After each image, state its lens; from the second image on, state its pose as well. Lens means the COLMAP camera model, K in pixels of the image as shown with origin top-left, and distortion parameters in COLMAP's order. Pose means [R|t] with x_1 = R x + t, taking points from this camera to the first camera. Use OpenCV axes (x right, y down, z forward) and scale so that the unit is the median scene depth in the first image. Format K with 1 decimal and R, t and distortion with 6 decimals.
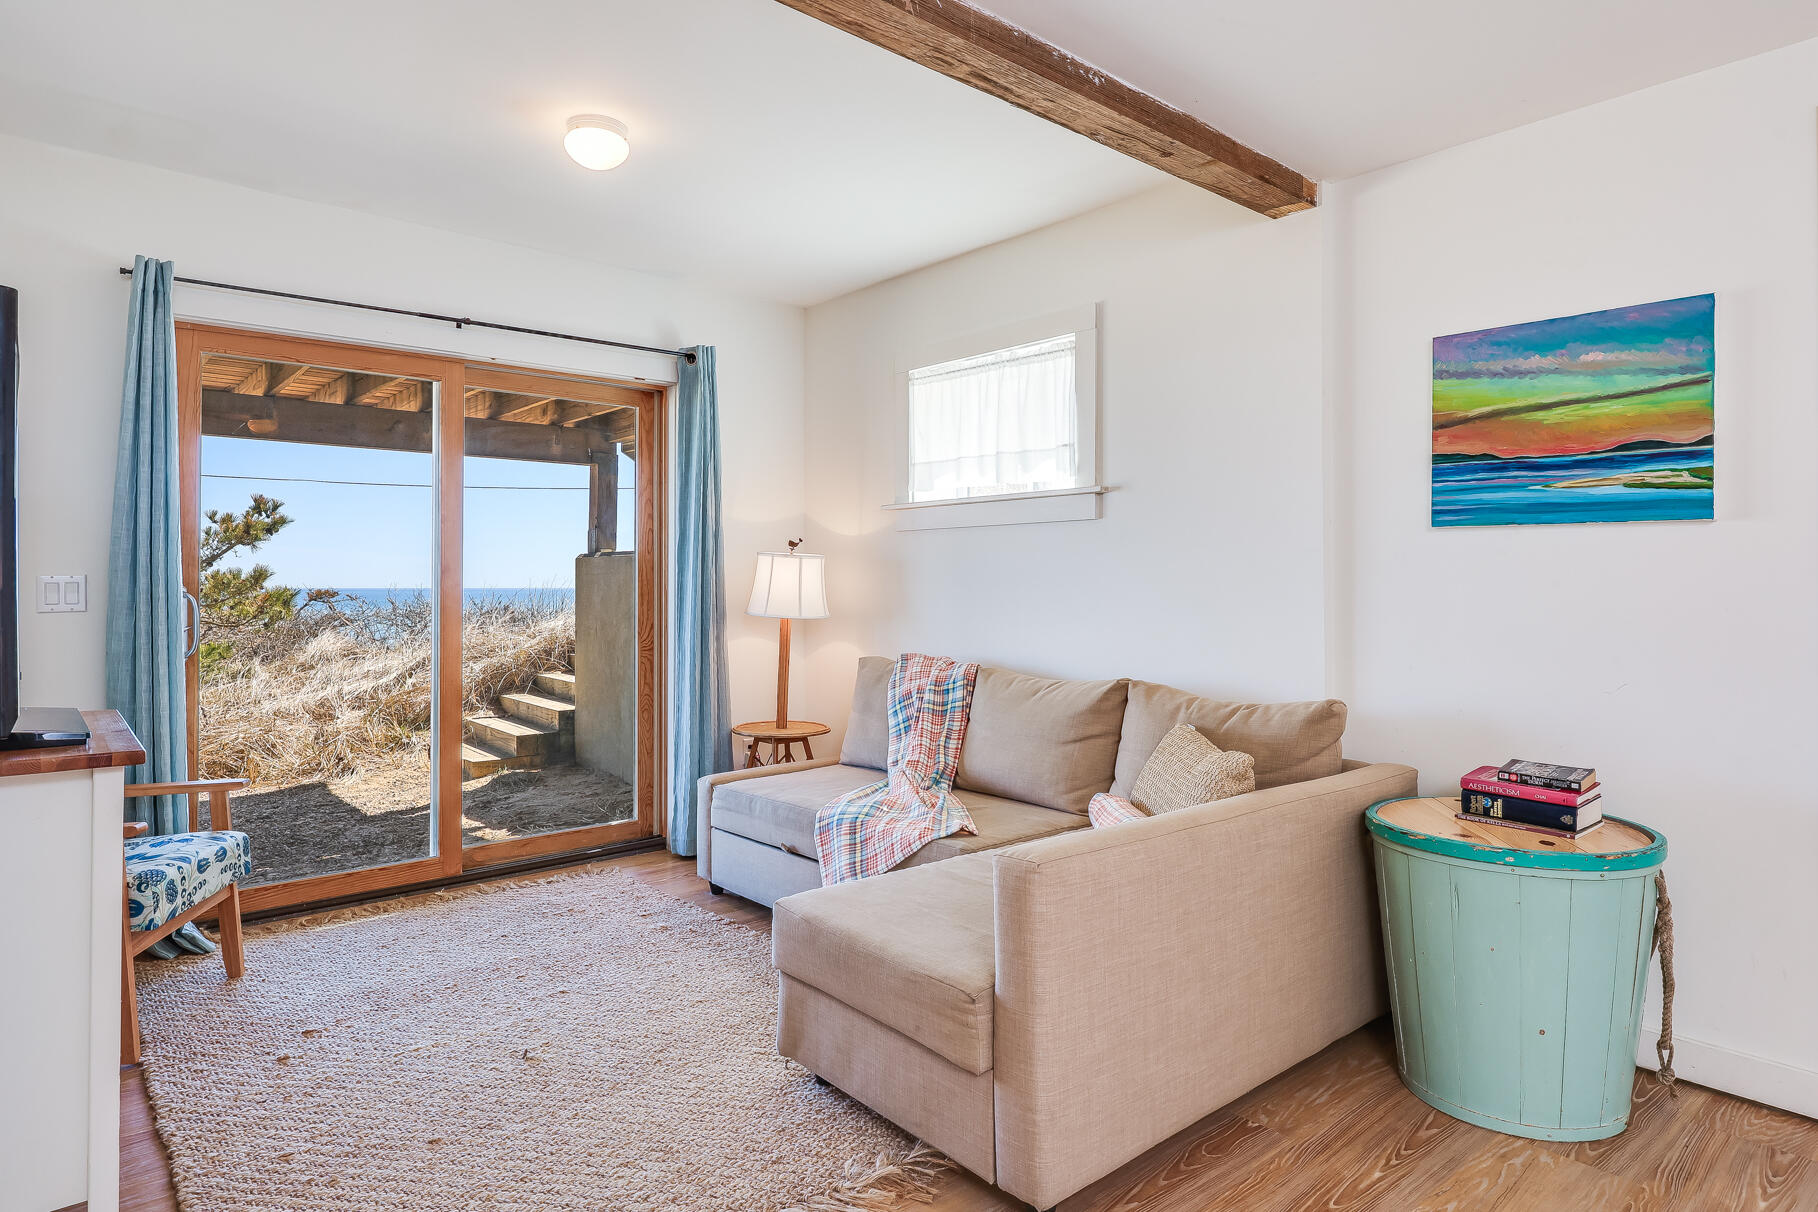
lens RADIAL K [[1012.6, 0, 914.3], [0, 1012.6, 588.6], [0, 0, 1]] dist [0.003235, 0.000125]
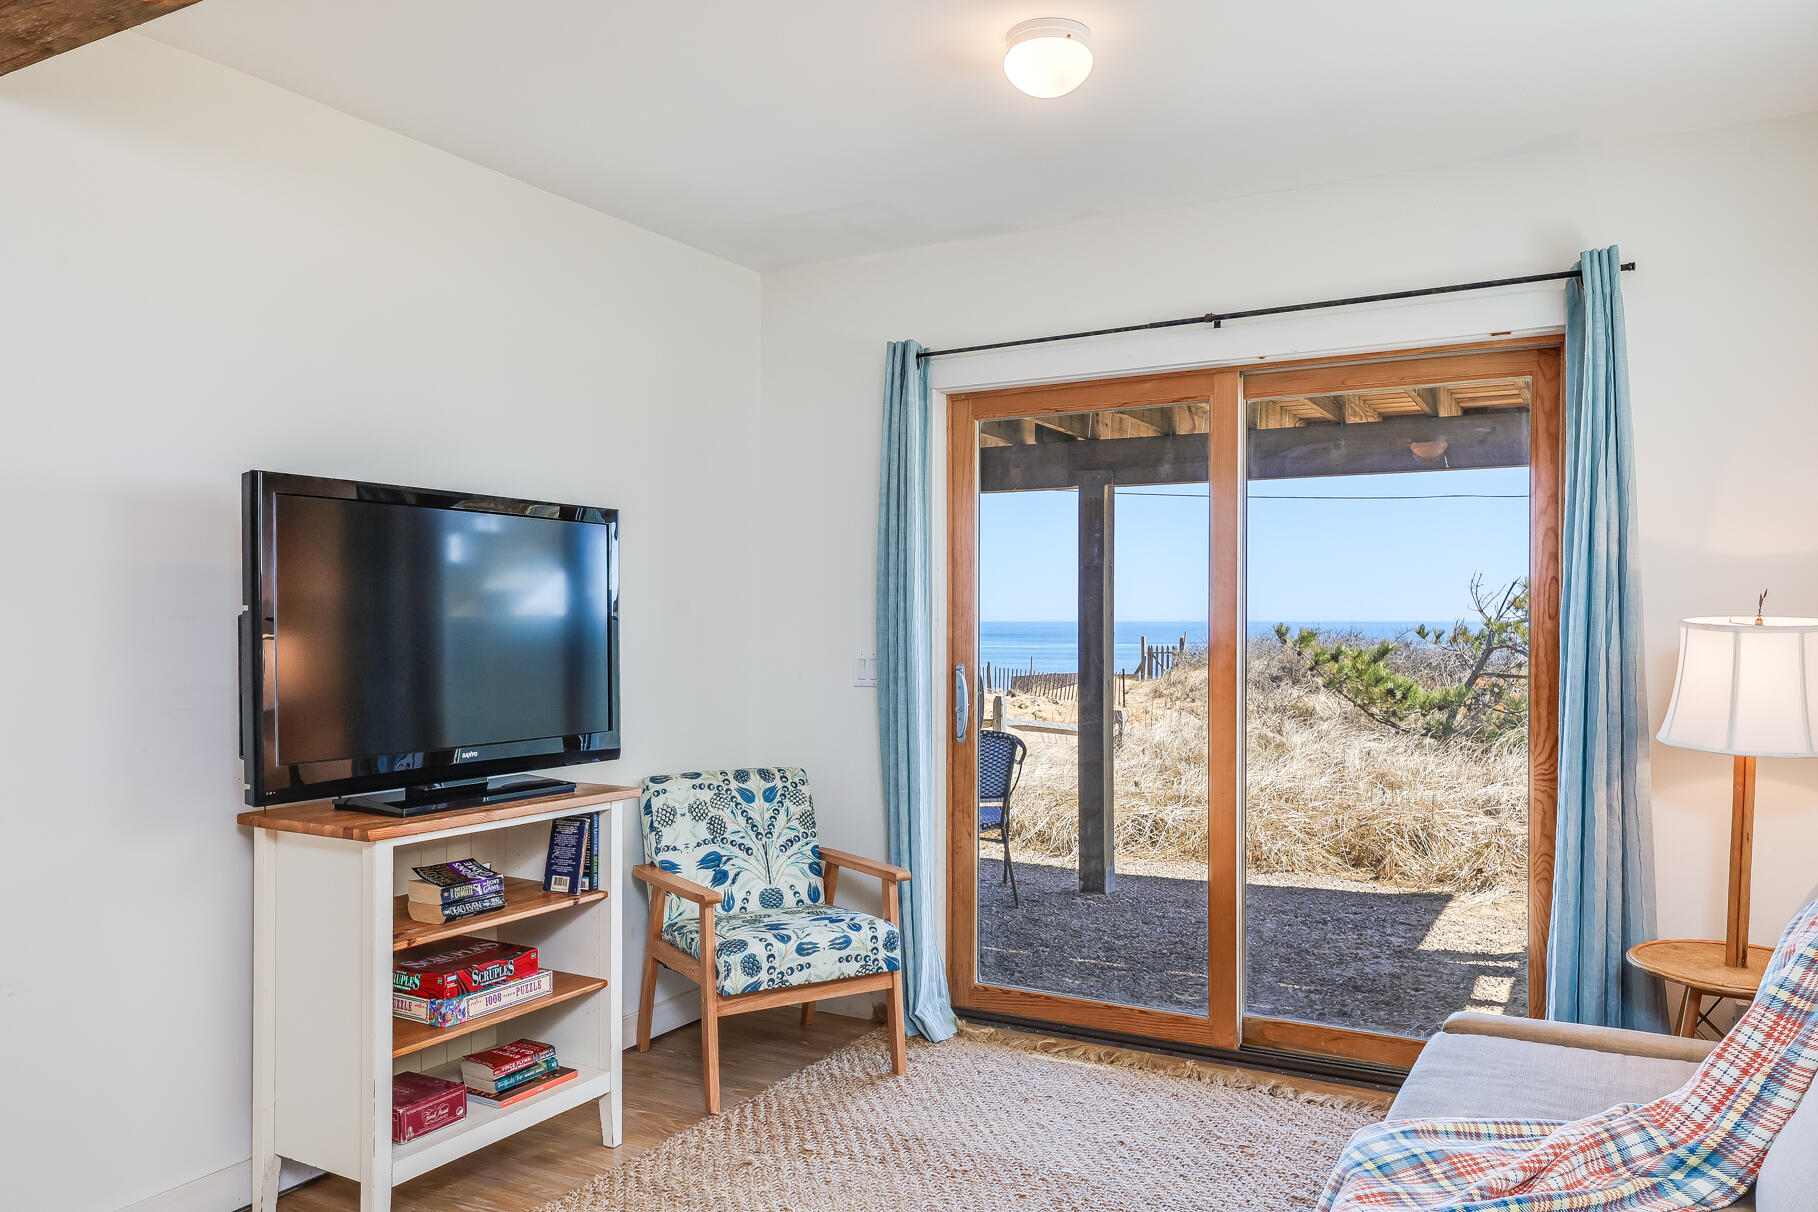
lens RADIAL K [[1309.7, 0, 912.6], [0, 1309.7, 624.8], [0, 0, 1]] dist [0.008166, 0.001560]
pose [[0.353719, 0.002587, -0.935348, 0.448996], [-0.000424, 0.999997, 0.002606, -0.043327], [0.935351, -0.000525, 0.353719, 0.511290]]
